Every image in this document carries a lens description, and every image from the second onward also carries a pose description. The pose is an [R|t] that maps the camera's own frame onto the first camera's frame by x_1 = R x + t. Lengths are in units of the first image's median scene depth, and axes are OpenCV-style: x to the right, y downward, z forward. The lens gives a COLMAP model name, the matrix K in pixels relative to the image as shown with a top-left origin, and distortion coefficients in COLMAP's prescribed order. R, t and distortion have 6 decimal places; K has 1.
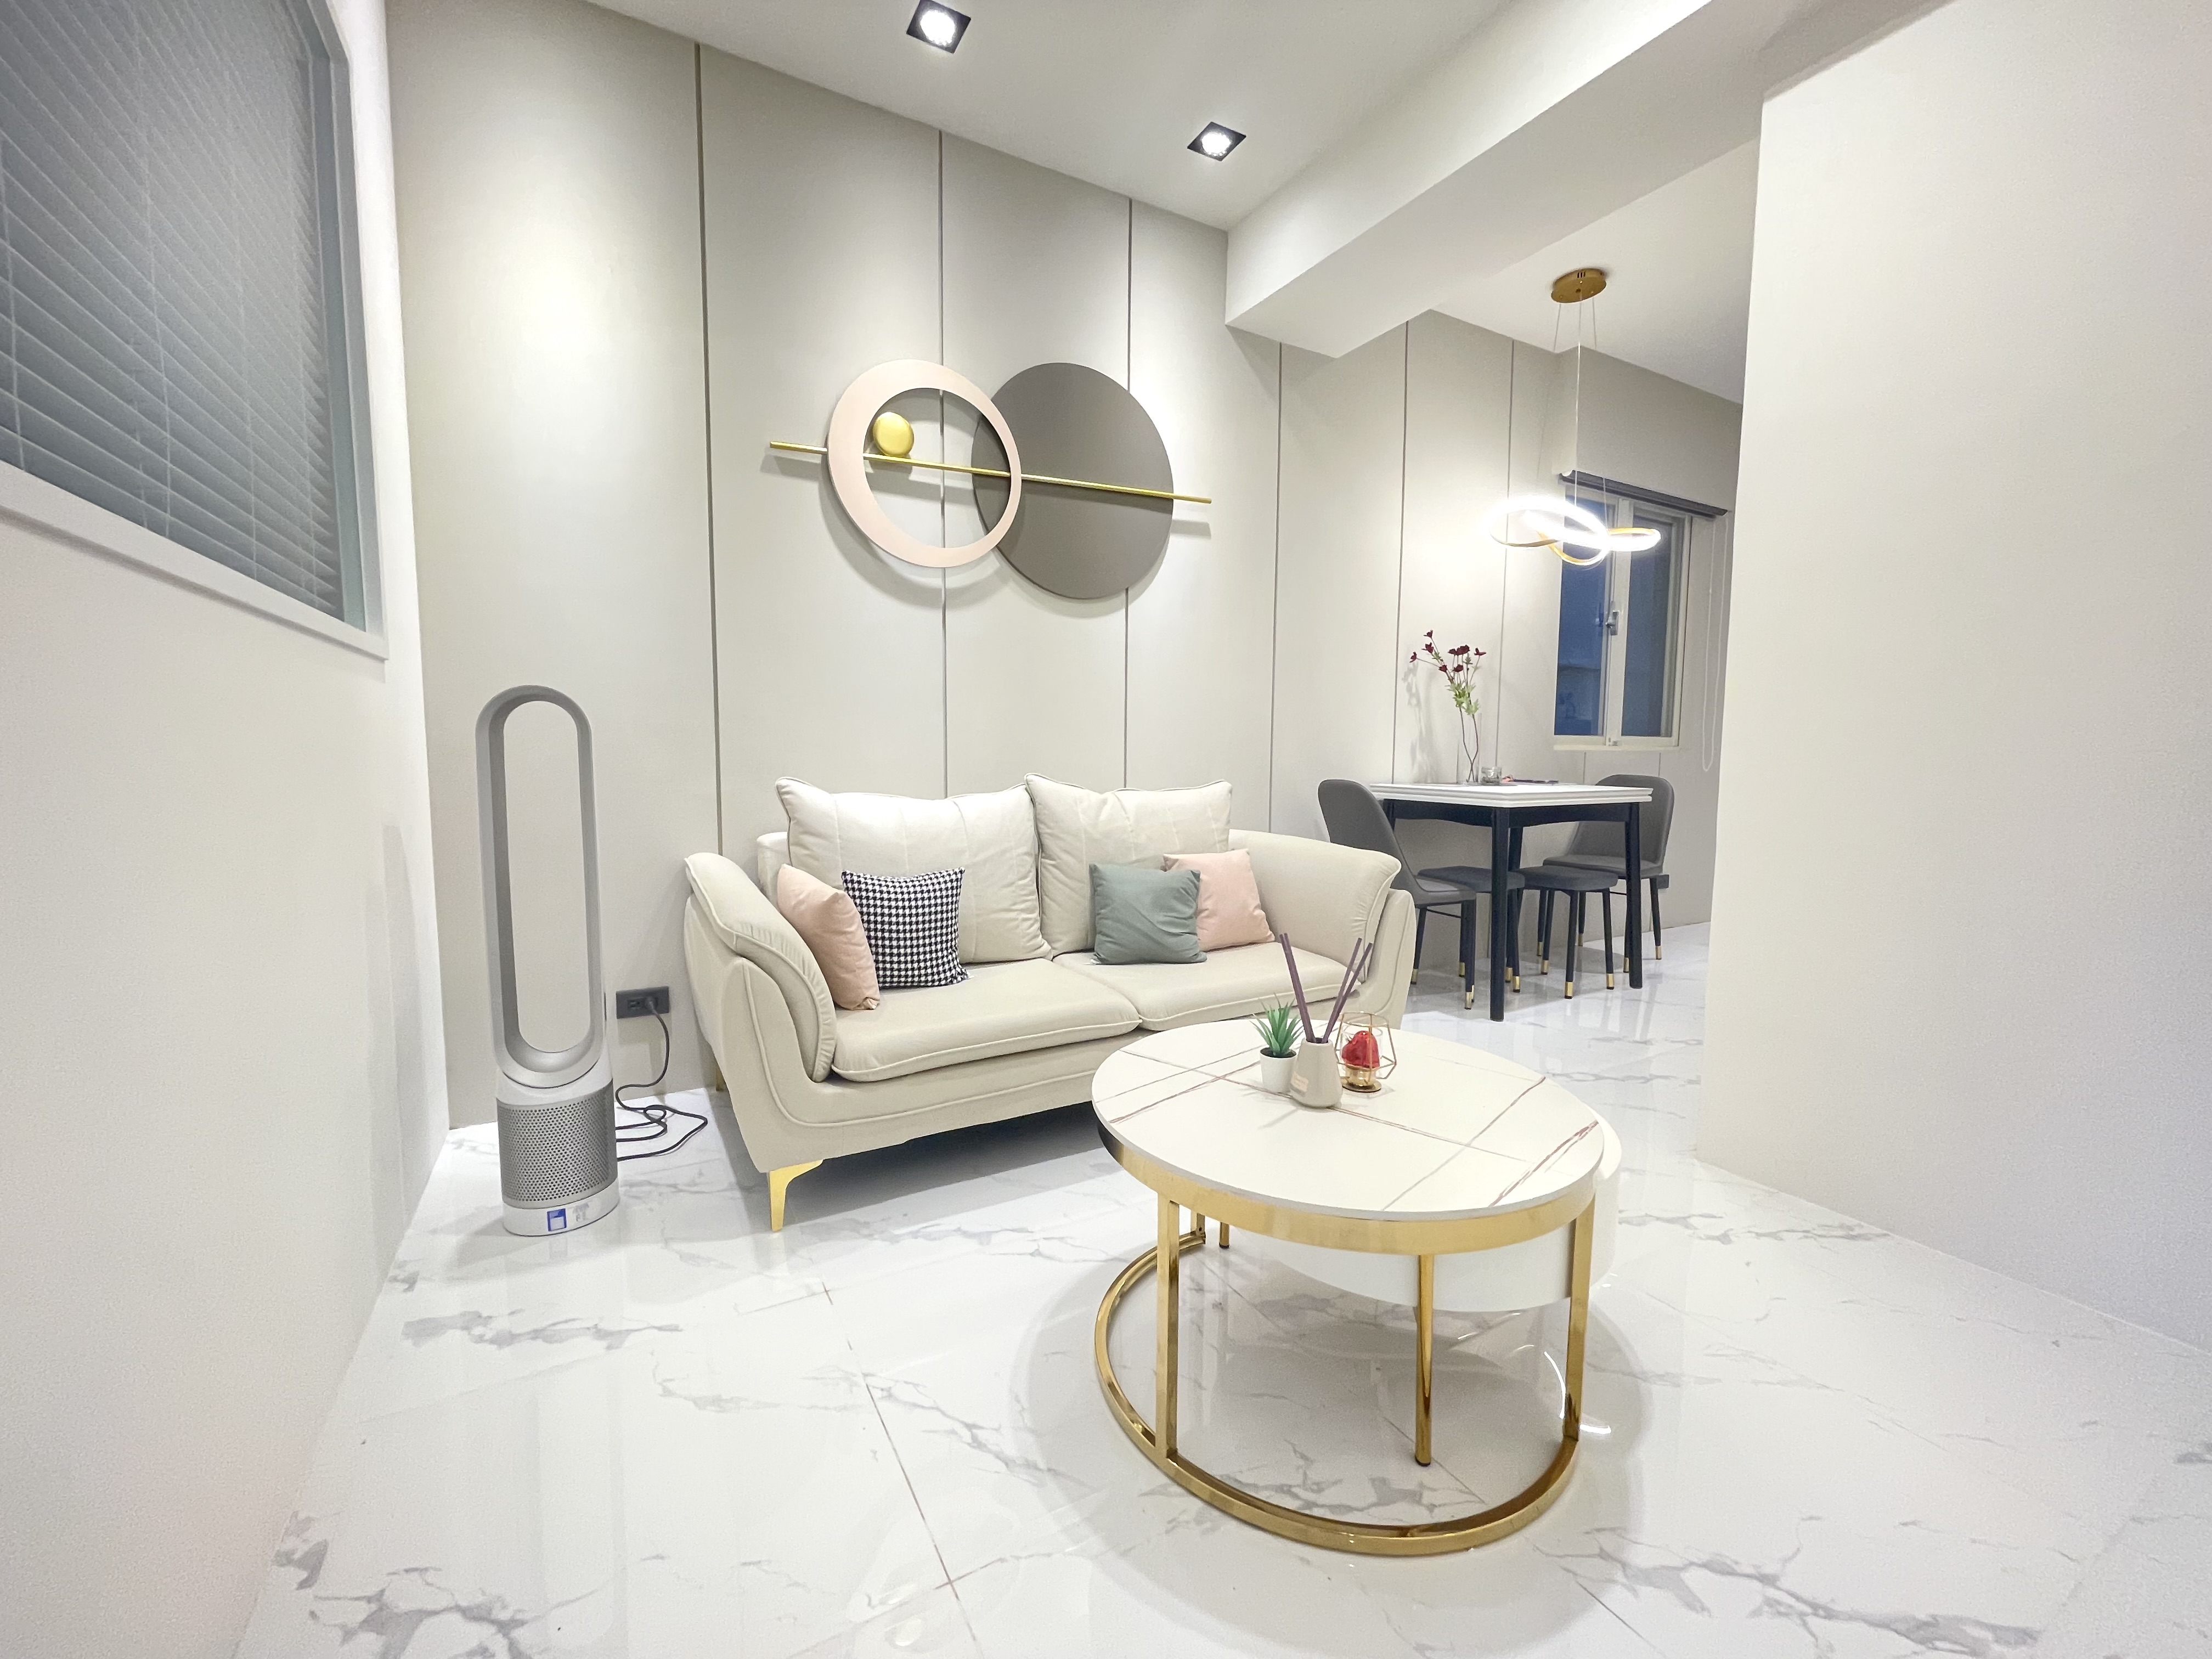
lens RADIAL K [[896.9, 0, 1096.5], [0, 896.9, 823.7], [0, 0, 1]] dist [-0.000293, -0.000649]
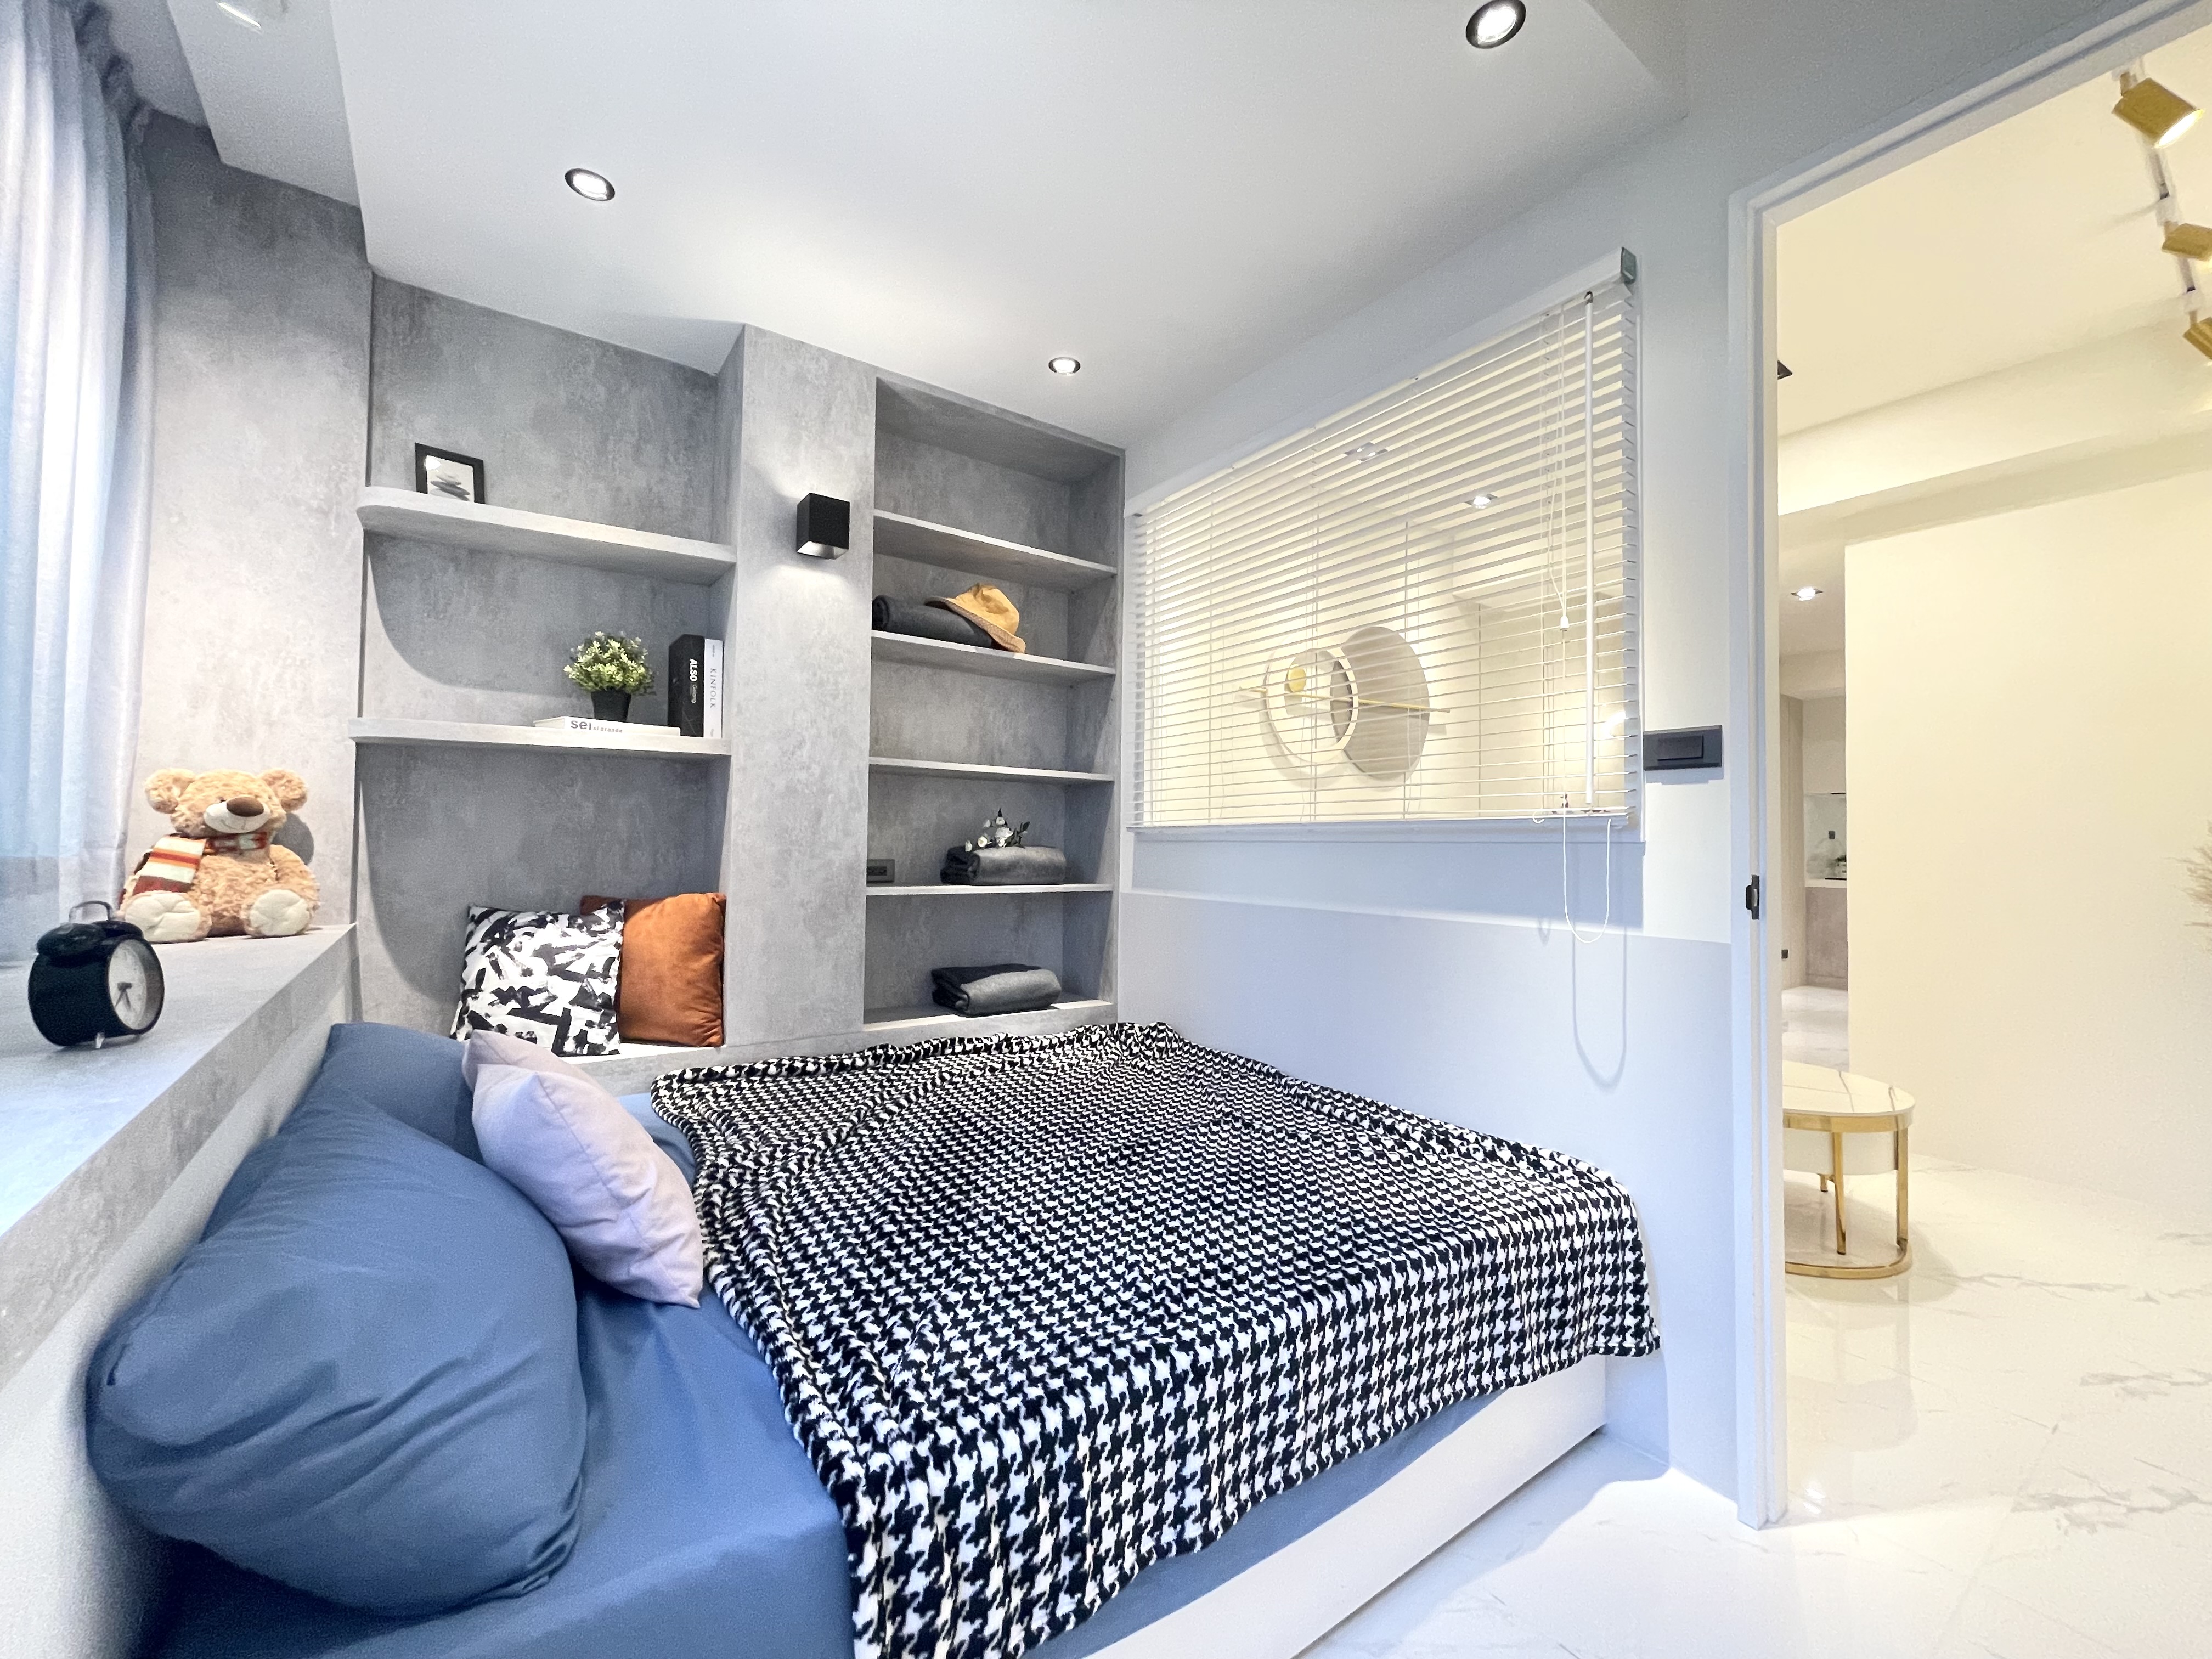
lens RADIAL K [[896.9, 0, 1099.2], [0, 896.9, 824.9], [0, 0, 1]] dist [-0.000293, -0.000649]
pose [[0.993874, 0.011148, 0.109958, -0.712425], [0.000605, 0.994336, -0.106282, -0.022544], [-0.110520, 0.105698, 0.988237, -0.432790]]
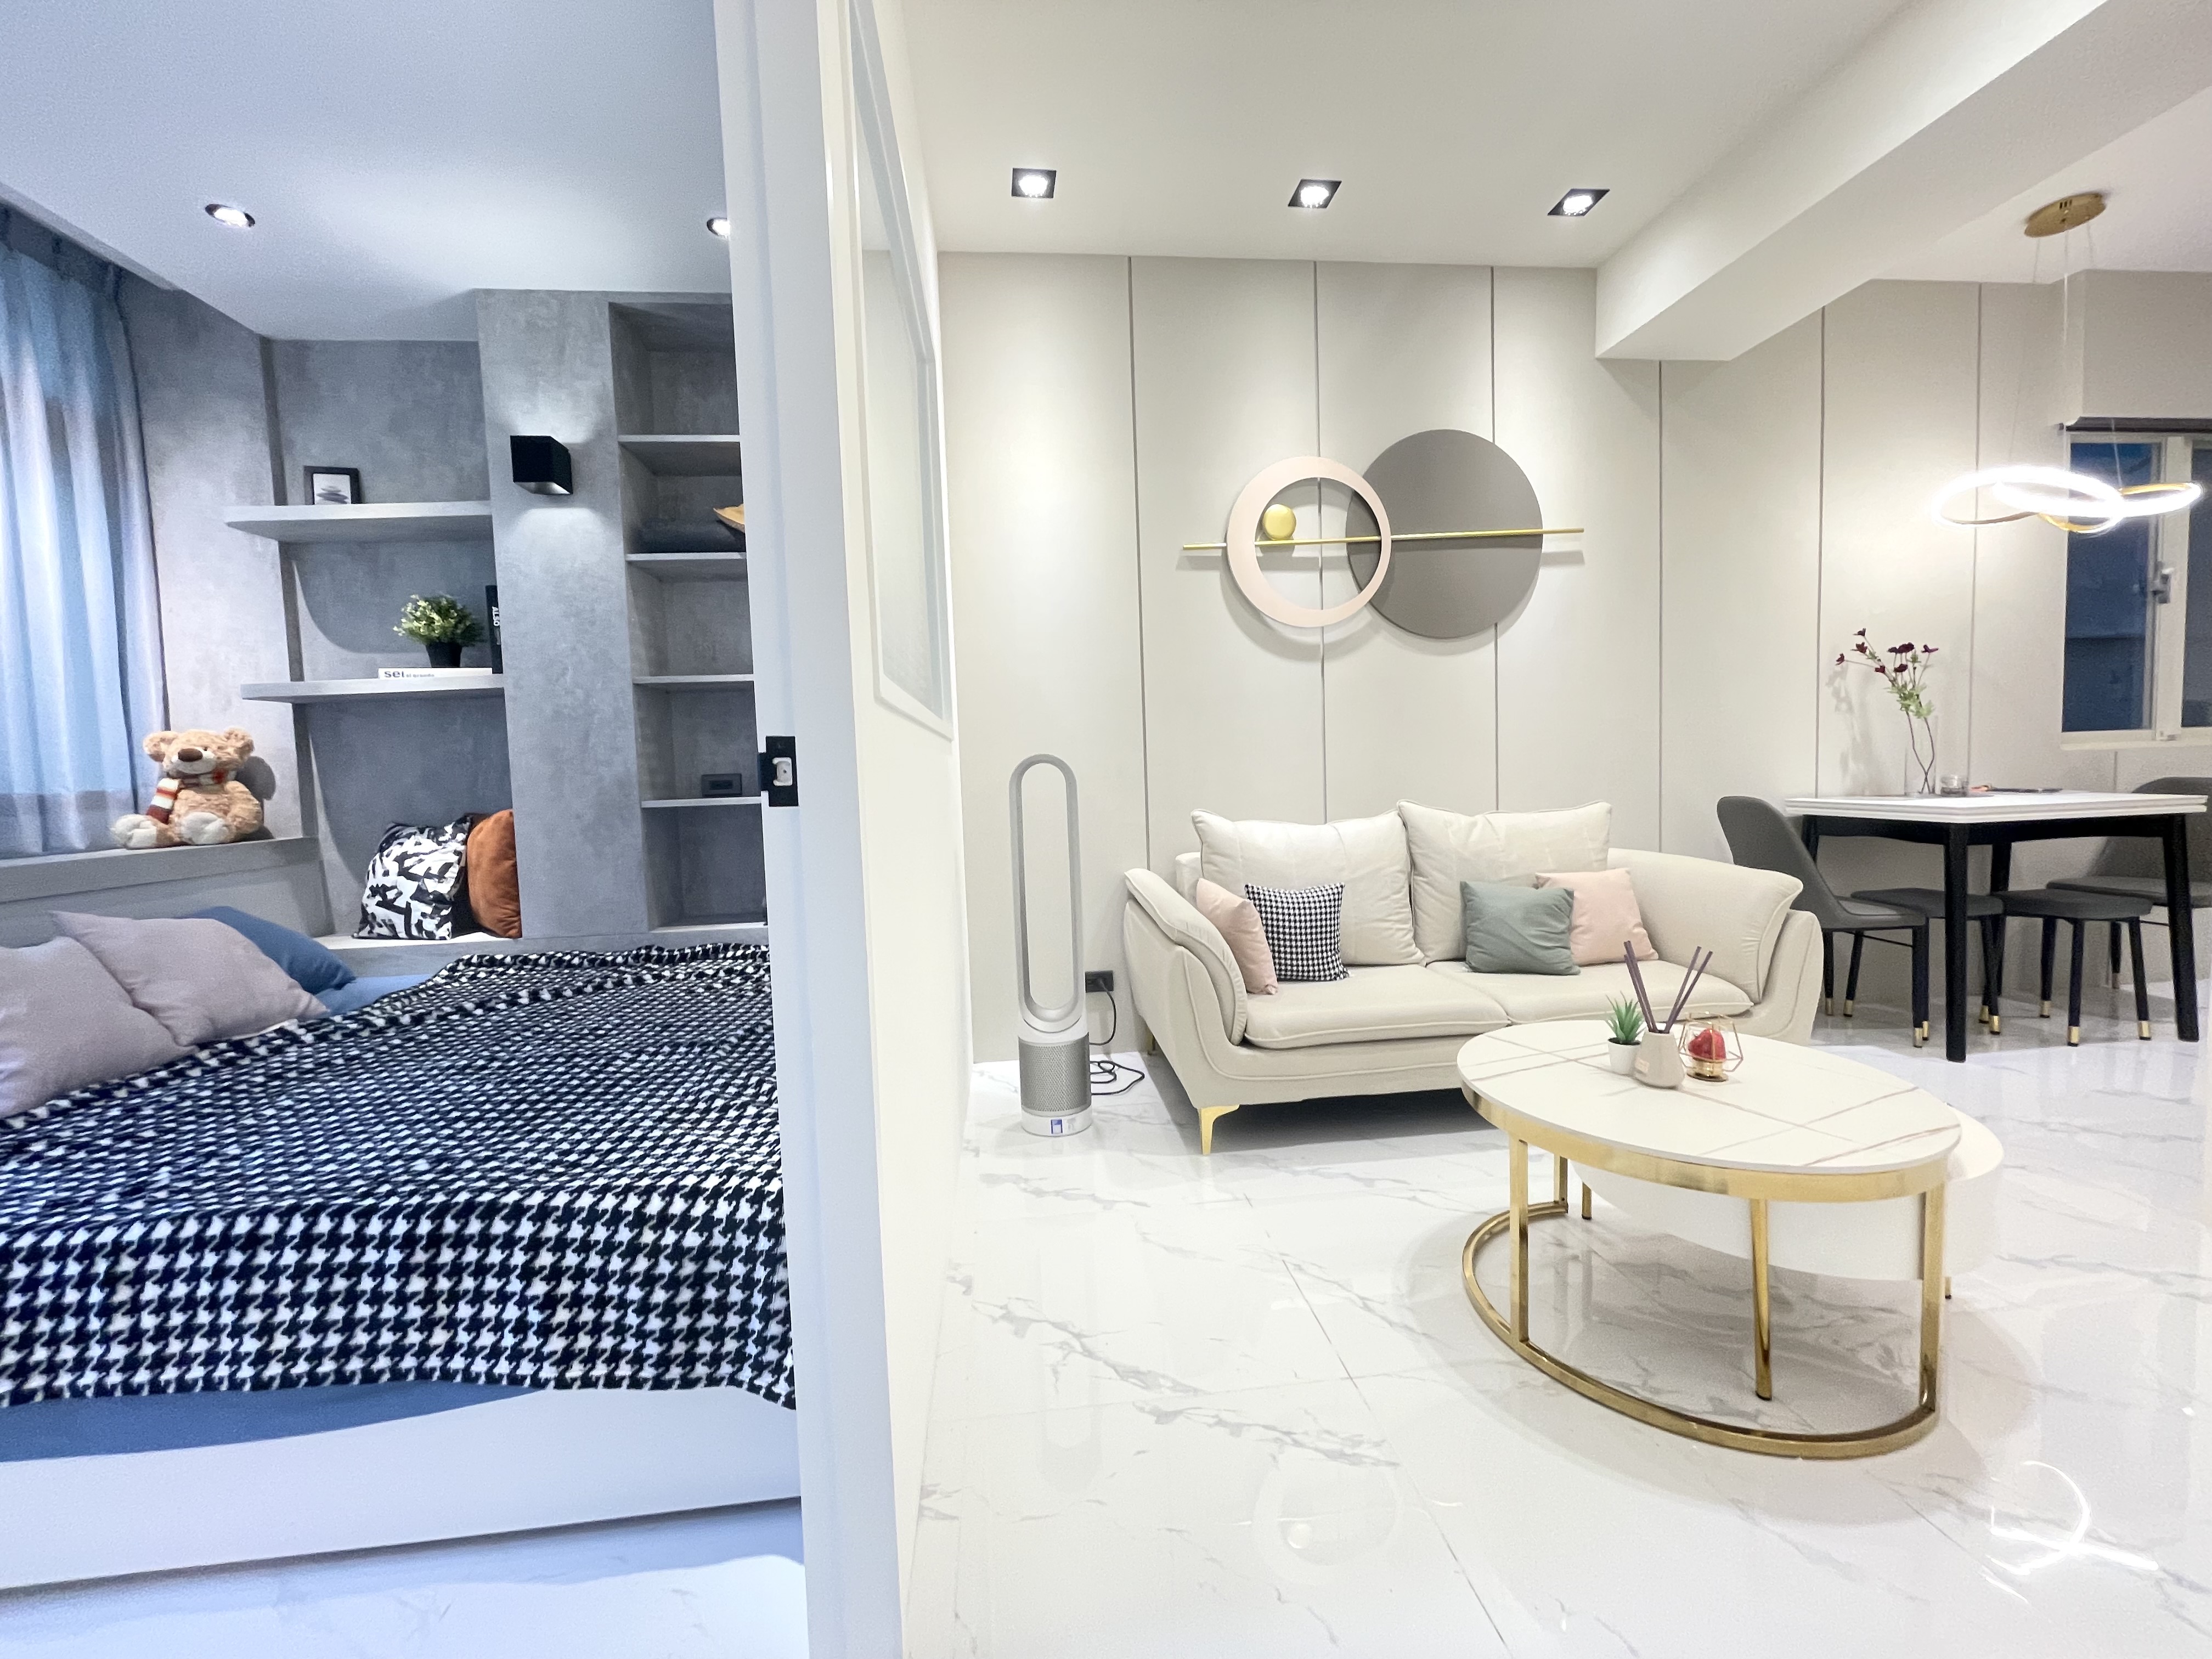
lens RADIAL K [[896.9, 0, 1097.2], [0, 896.9, 824.0], [0, 0, 1]] dist [-0.000293, -0.000649]
pose [[0.919660, -0.013988, -0.392467, 0.015585], [0.007408, 0.999806, -0.018276, -0.008474], [0.392646, 0.013900, 0.919584, -0.193277]]
